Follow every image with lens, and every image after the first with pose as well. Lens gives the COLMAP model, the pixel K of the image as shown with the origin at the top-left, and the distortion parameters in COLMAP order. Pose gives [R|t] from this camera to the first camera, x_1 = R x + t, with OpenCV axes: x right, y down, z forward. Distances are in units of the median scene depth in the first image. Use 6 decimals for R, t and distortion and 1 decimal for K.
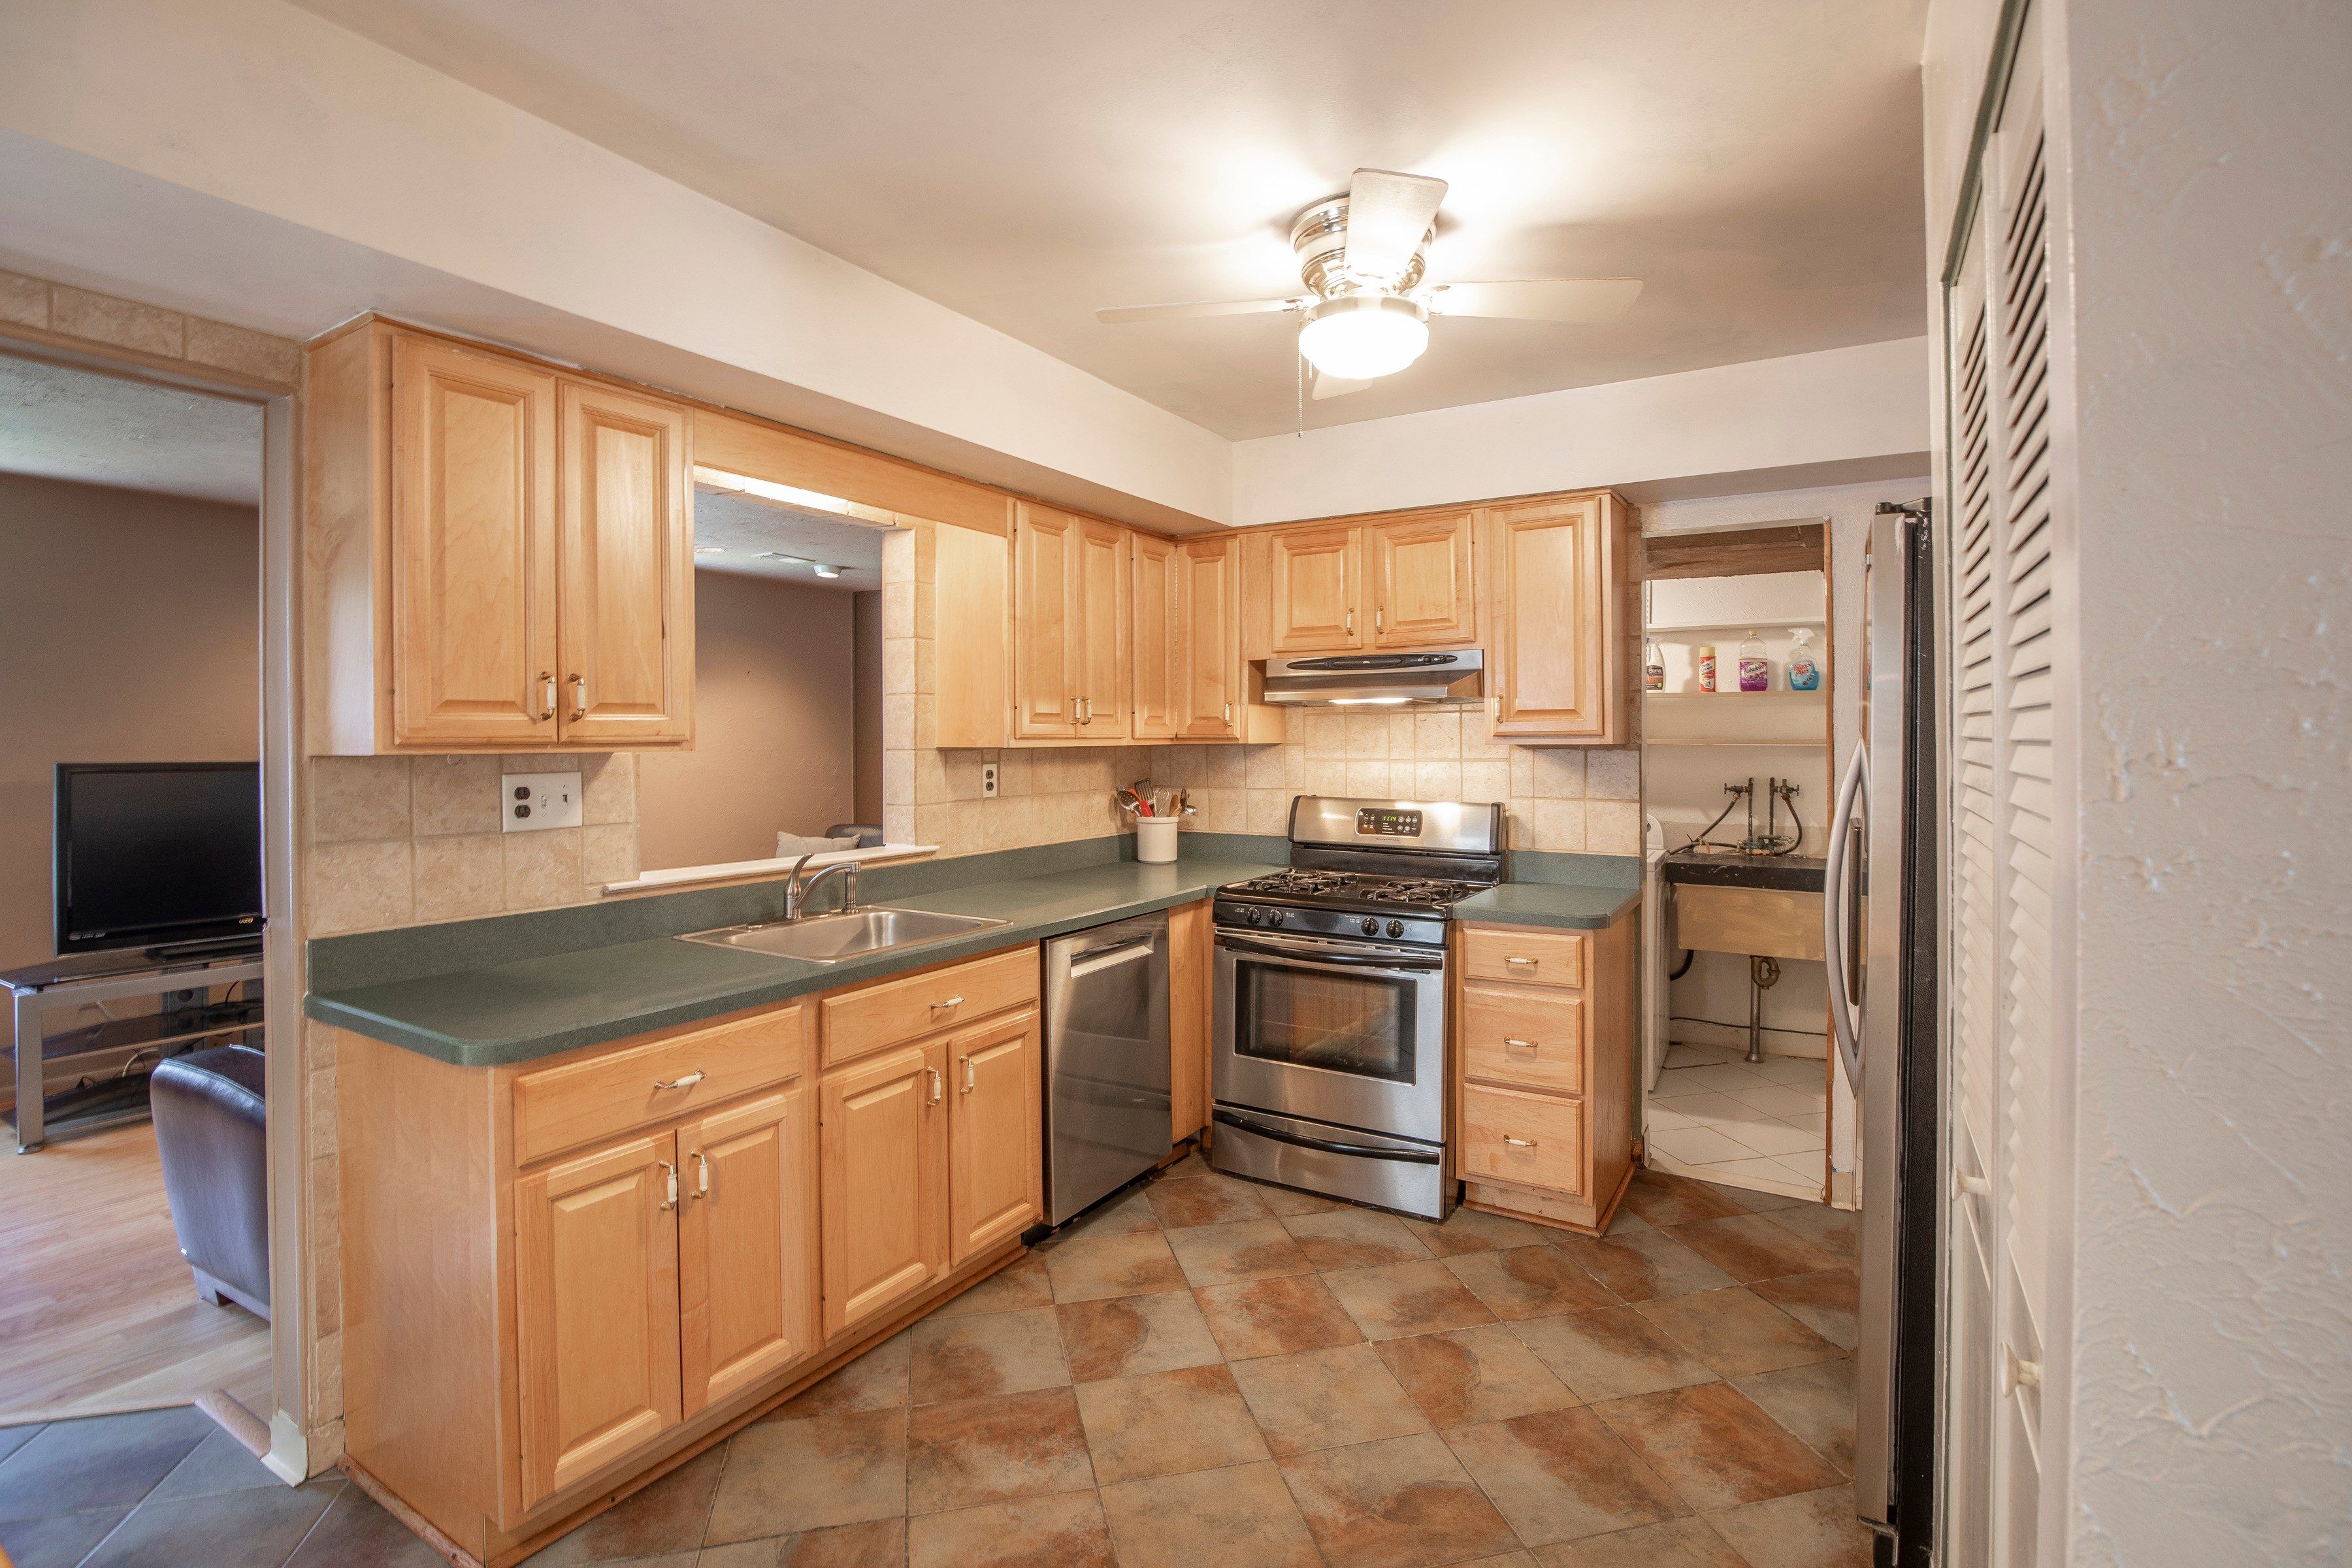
lens RADIAL K [[1096.1, 0, 1185.9], [0, 1096.1, 733.4], [0, 0, 1]] dist [-0.032996, 0.004836]
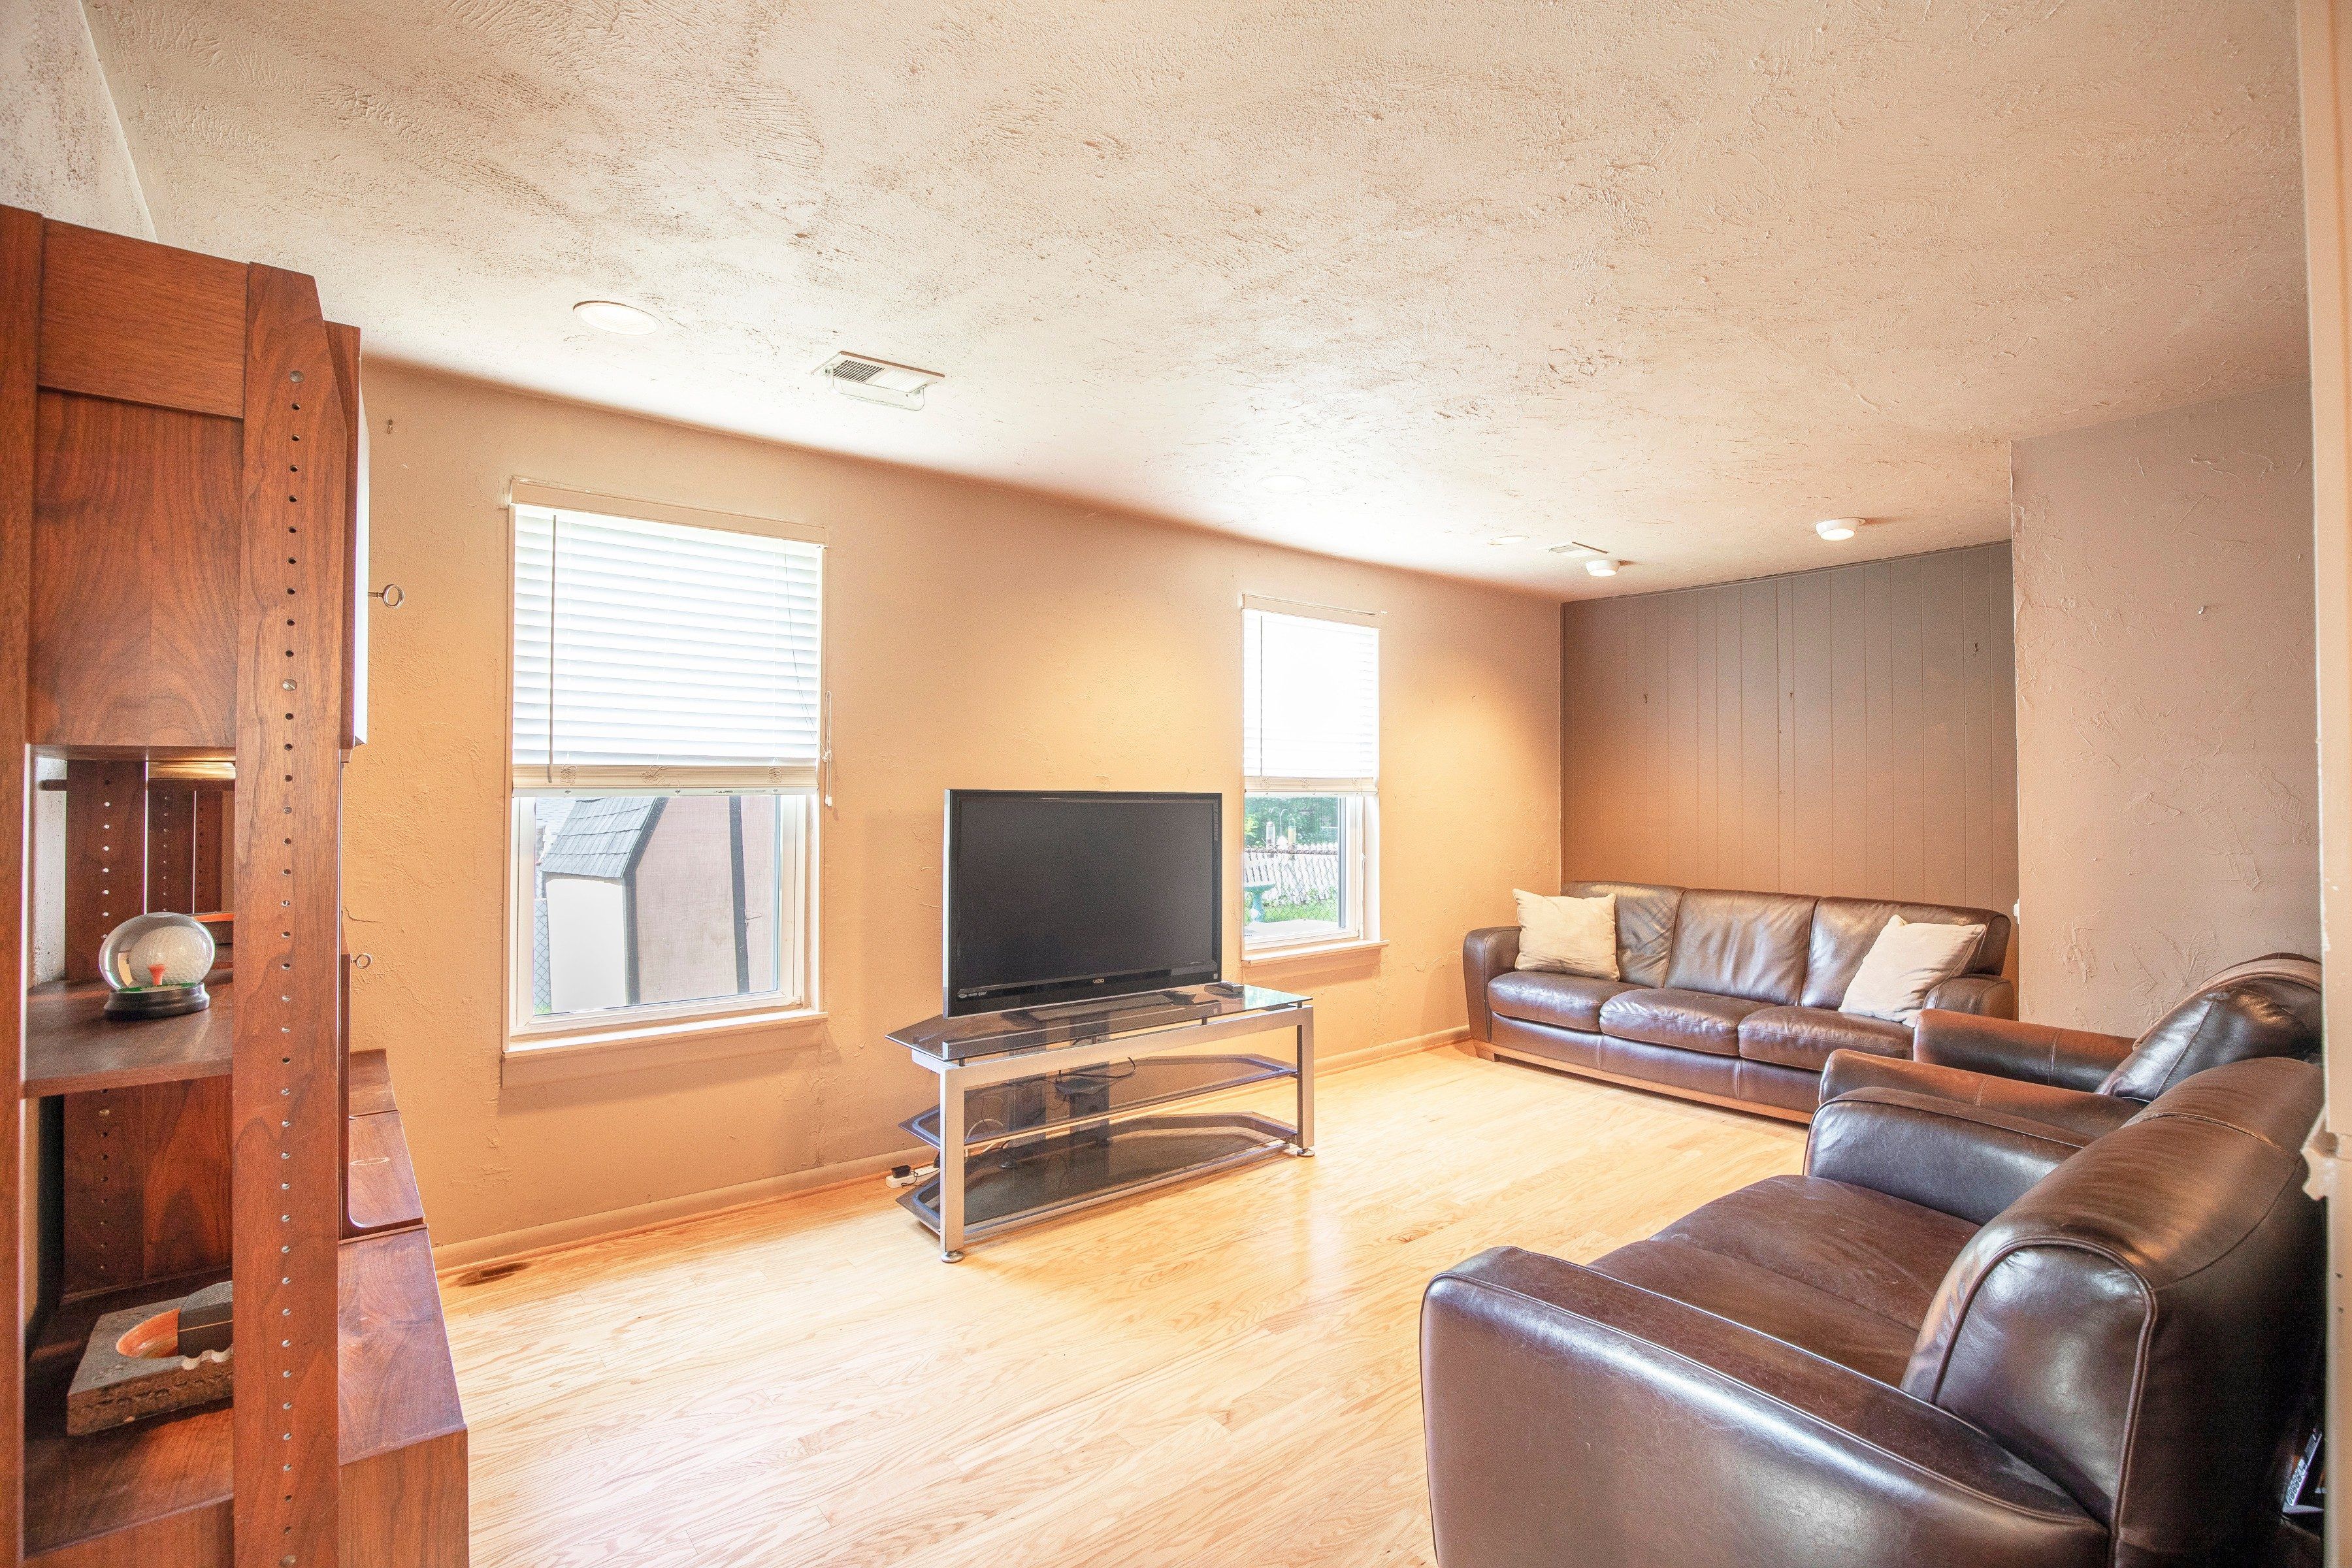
lens RADIAL K [[1096.1, 0, 1181.5], [0, 1096.1, 777.5], [0, 0, 1]] dist [-0.032996, 0.004836]
pose [[0.939943, 0.005863, -0.341281, -0.668589], [-0.008139, 0.999953, -0.005236, 0.025156], [0.341234, 0.007699, 0.939947, 0.275887]]
